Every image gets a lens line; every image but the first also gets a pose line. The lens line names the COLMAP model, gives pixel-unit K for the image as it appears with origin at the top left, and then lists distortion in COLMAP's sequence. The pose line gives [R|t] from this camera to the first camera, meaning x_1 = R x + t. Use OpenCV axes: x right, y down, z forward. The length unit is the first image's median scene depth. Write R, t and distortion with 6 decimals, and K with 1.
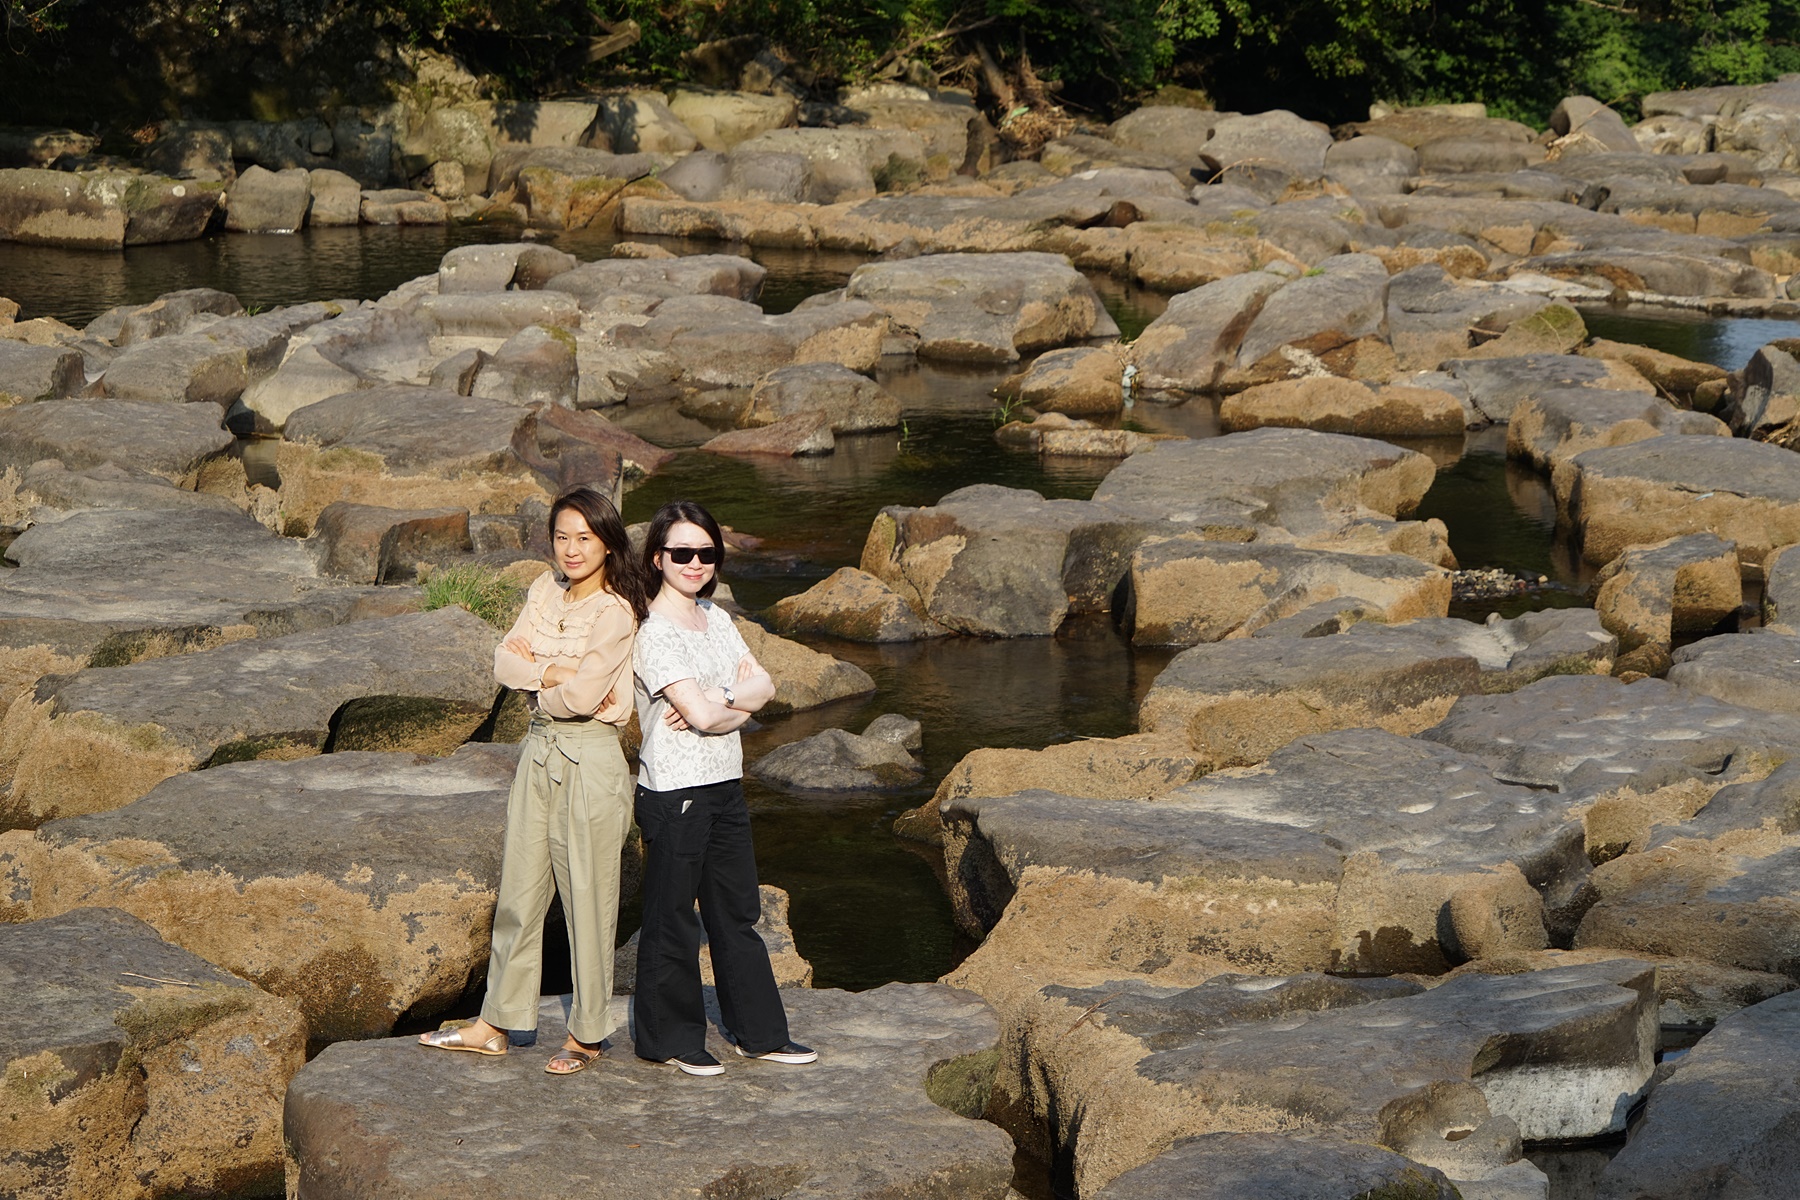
lens RADIAL K [[5013.9, 0, 900.0], [0, 5013.9, 600.0], [0, 0, 1]] dist [-0.077619, 0.526618]
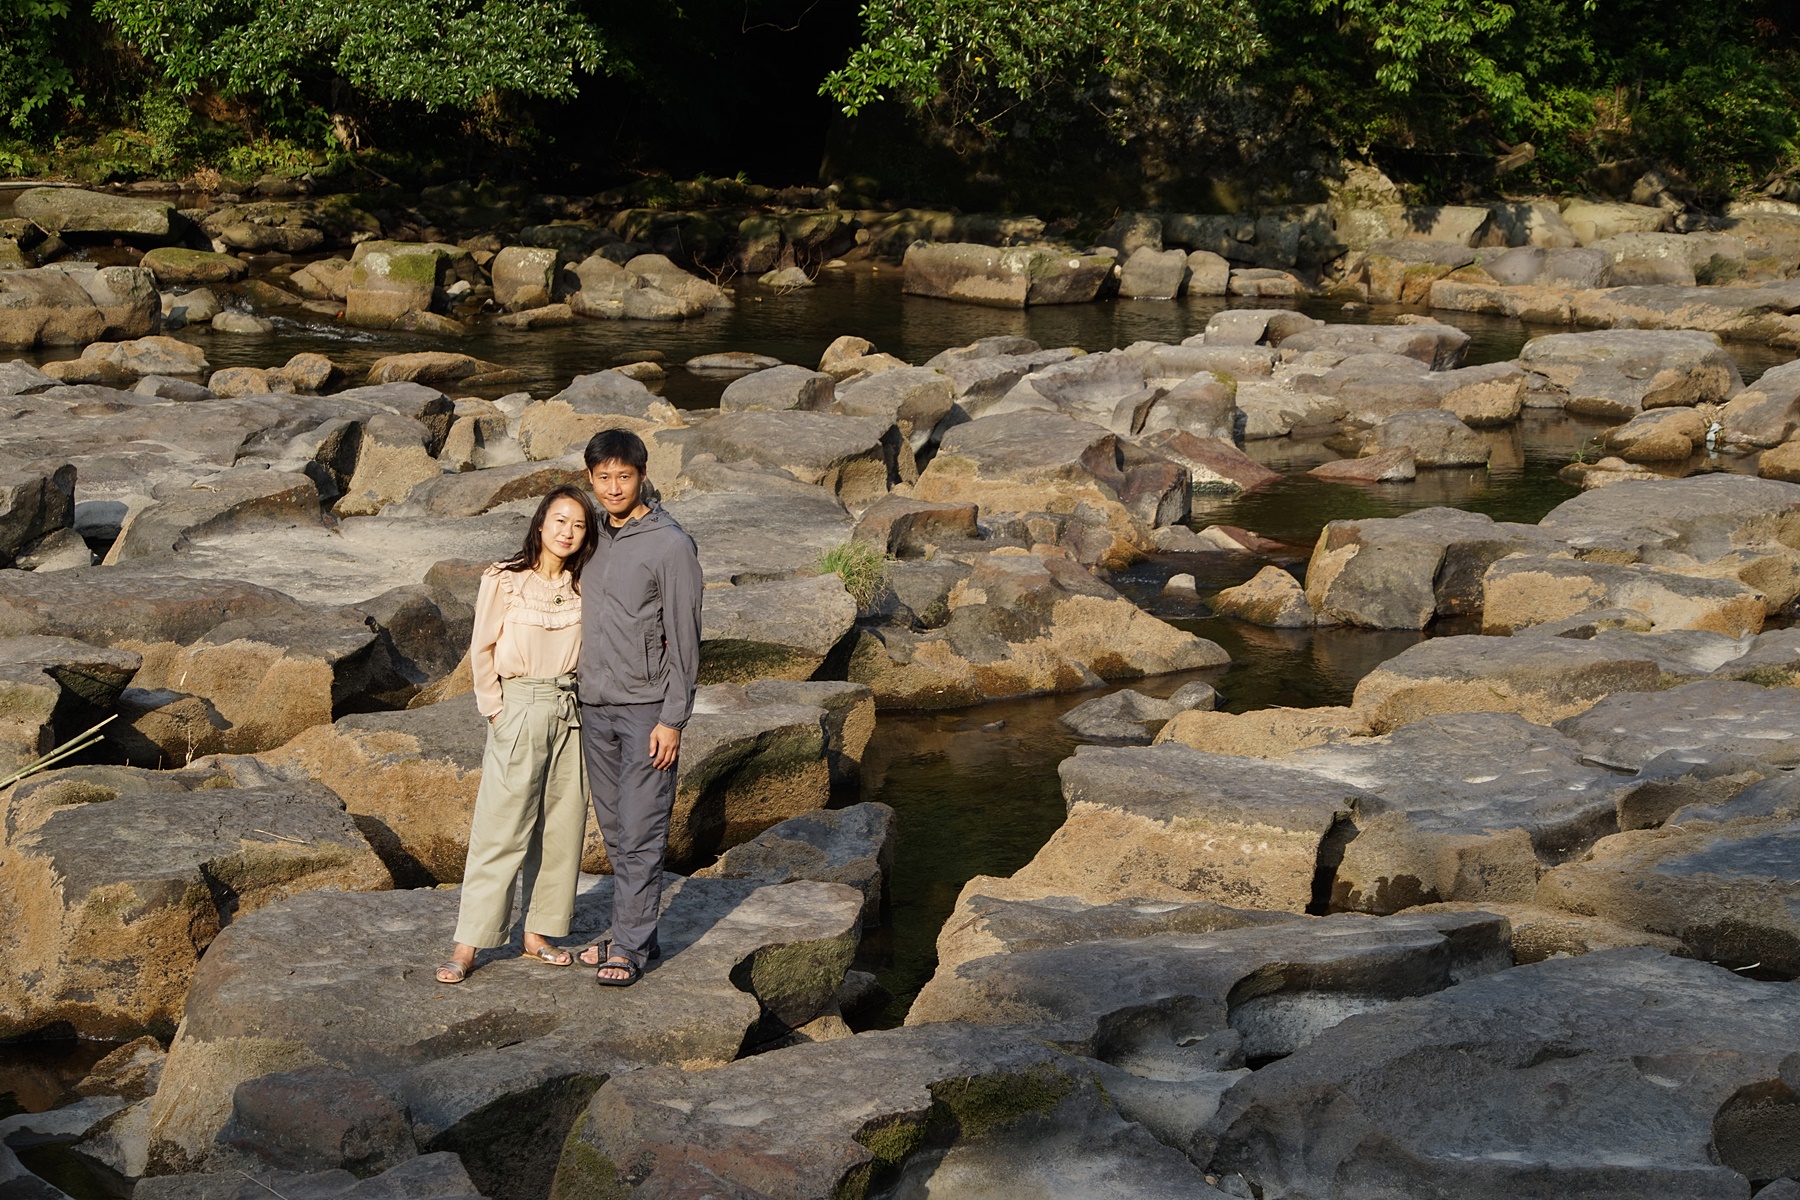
lens RADIAL K [[3871.0, 0, 924.1], [0, 3871.0, 594.3], [0, 0, 1]] dist [0.008760, -0.044780]
pose [[0.955176, 0.052544, -0.291337, 0.167797], [-0.053487, 0.998557, 0.004734, 0.000426], [0.291166, 0.011060, 0.956609, 0.059788]]
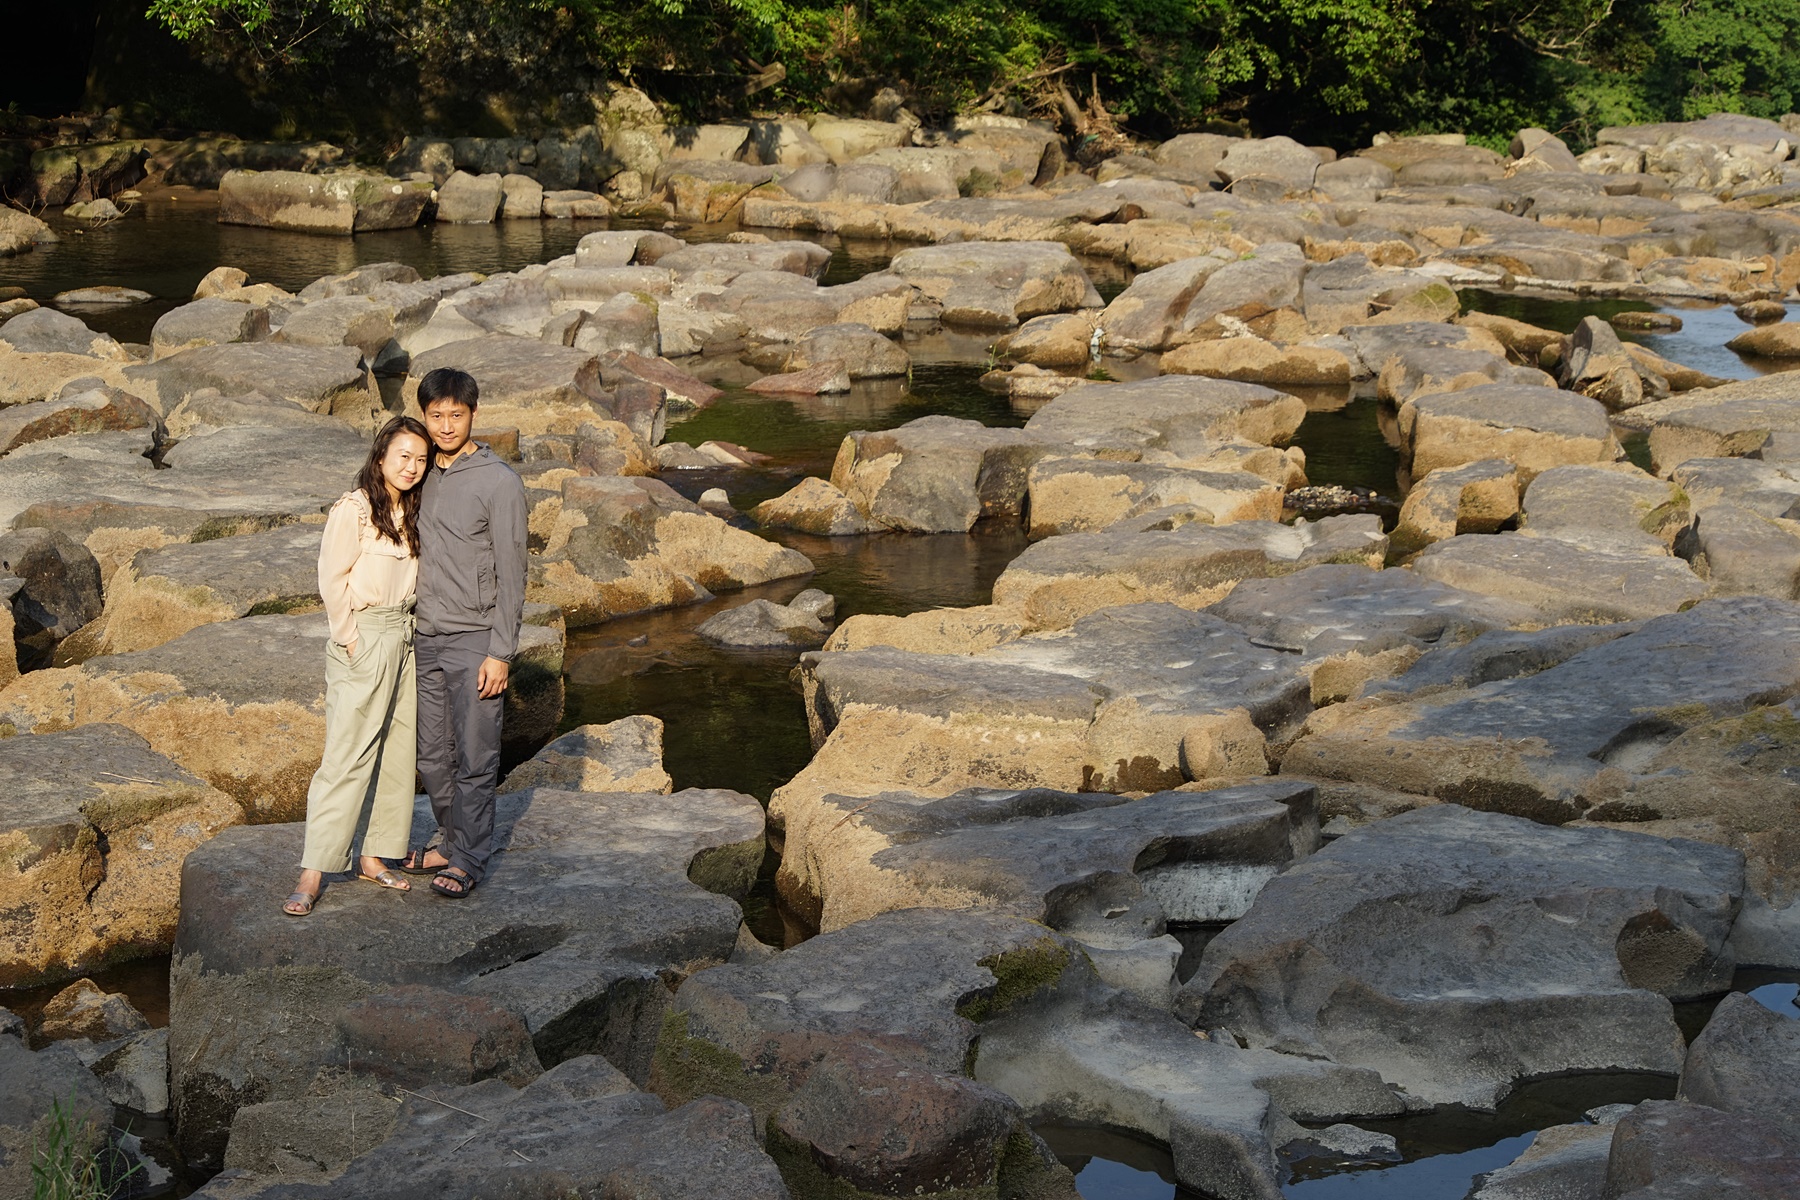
lens RADIAL K [[3866.8, 0, 900.0], [0, 3866.8, 600.0], [0, 0, 1]] dist [0.011227, -0.074747]
pose [[0.998568, 0.013174, -0.051853, 0.057609], [-0.012183, 0.999738, 0.019382, 0.004888], [0.052095, -0.018722, 0.998467, 0.011676]]
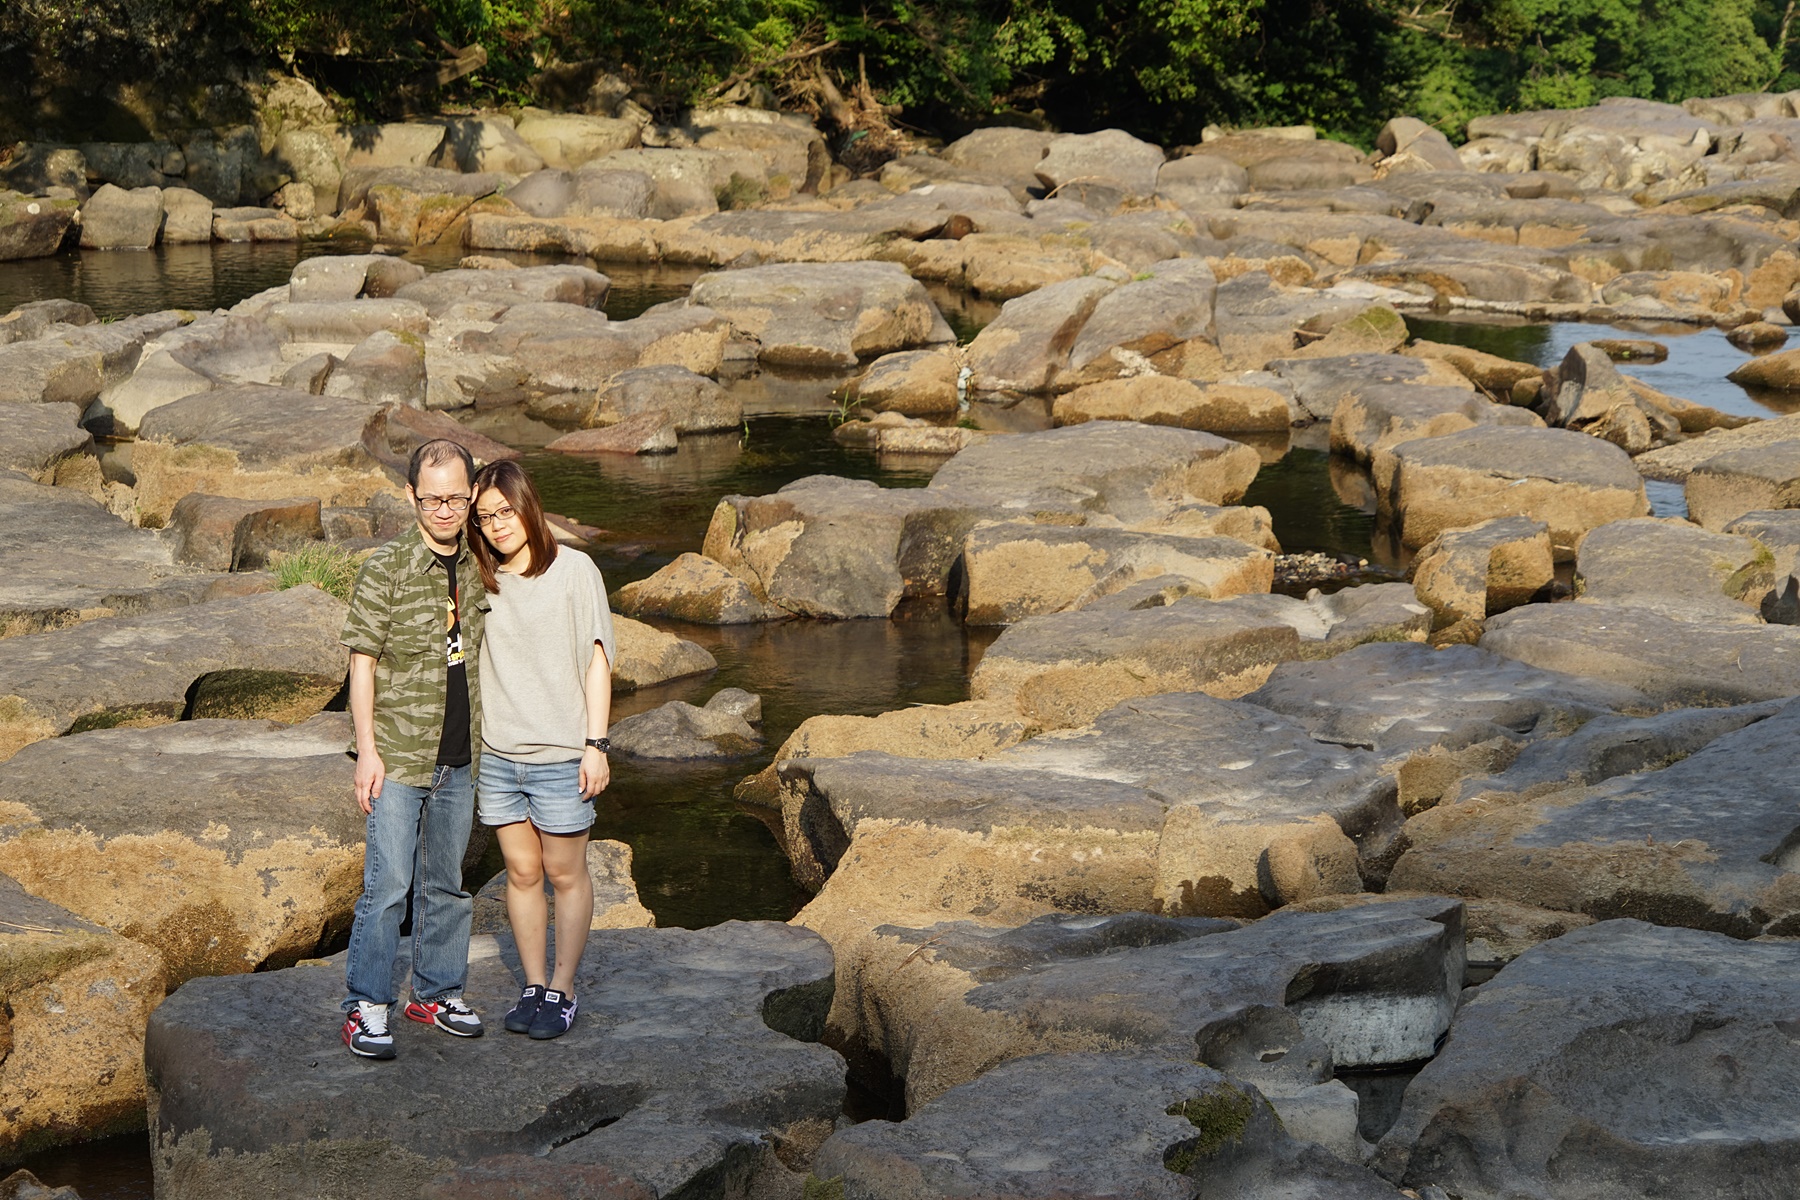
lens RADIAL K [[4953.5, 0, 943.8], [0, 4953.5, 595.3], [0, 0, 1]] dist [-0.048128, -0.125654]
pose [[0.999204, -0.007551, 0.039169, 0.001651], [0.007875, 0.999936, -0.008115, 0.009829], [-0.039105, 0.008417, 0.999200, -0.017618]]
